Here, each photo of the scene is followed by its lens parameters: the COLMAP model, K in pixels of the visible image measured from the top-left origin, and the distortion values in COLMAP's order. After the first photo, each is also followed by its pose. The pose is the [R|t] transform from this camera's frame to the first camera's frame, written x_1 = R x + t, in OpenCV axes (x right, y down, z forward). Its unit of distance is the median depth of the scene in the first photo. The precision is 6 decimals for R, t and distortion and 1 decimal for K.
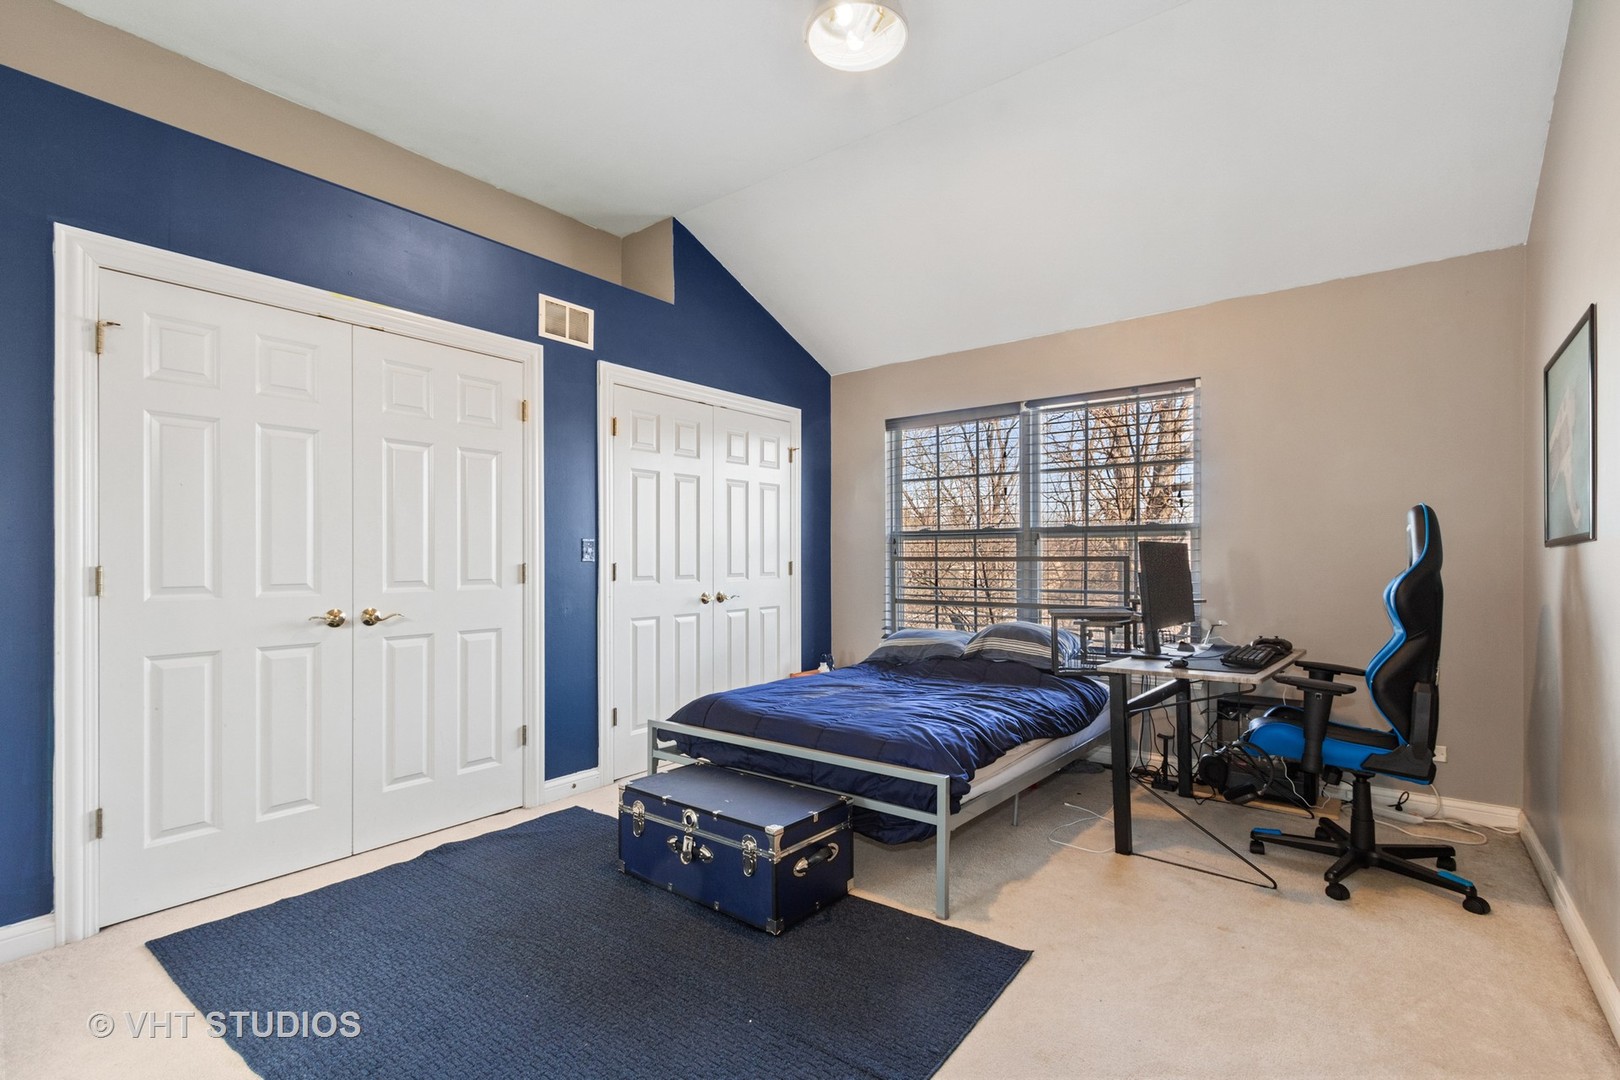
lens RADIAL K [[748.1, 0, 809.4], [0, 748.1, 547.6], [0, 0, 1]] dist [-0.000177, 0.000199]
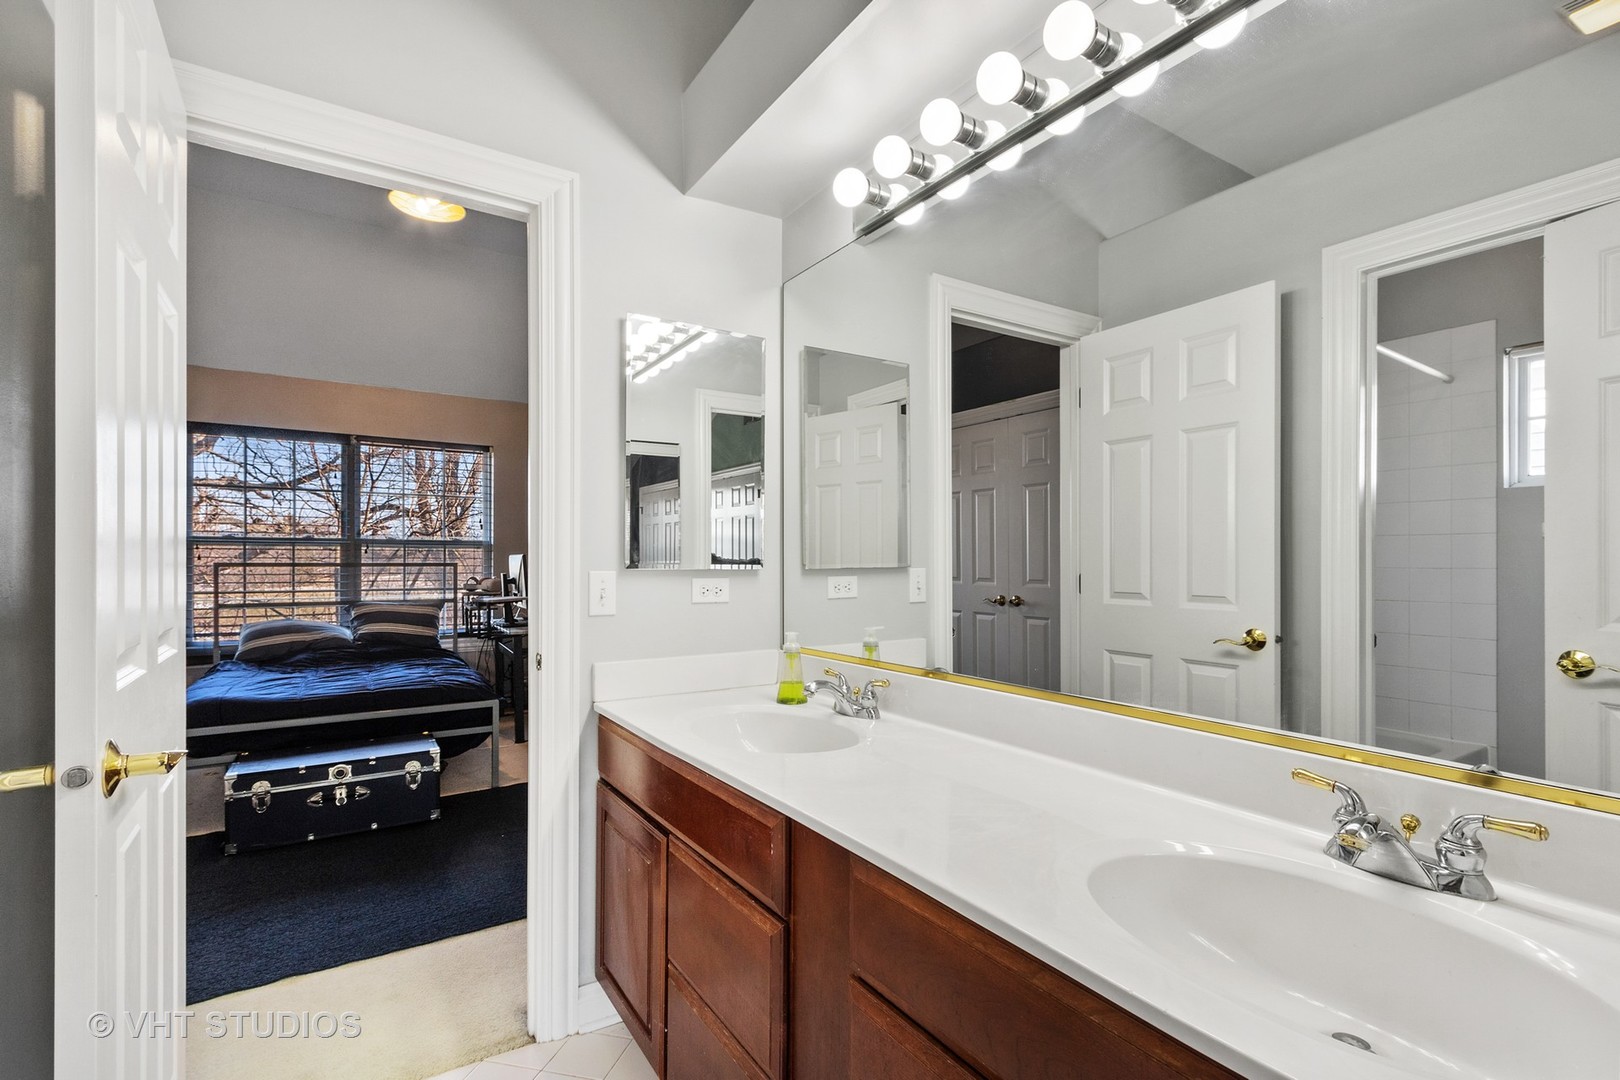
lens RADIAL K [[748.1, 0, 809.5], [0, 748.1, 553.2], [0, 0, 1]] dist [-0.000177, 0.000199]
pose [[0.322283, 0.011508, 0.946573, -1.068469], [-0.011926, 0.999896, -0.008096, -0.003719], [-0.946568, -0.008679, 0.322387, -0.142535]]
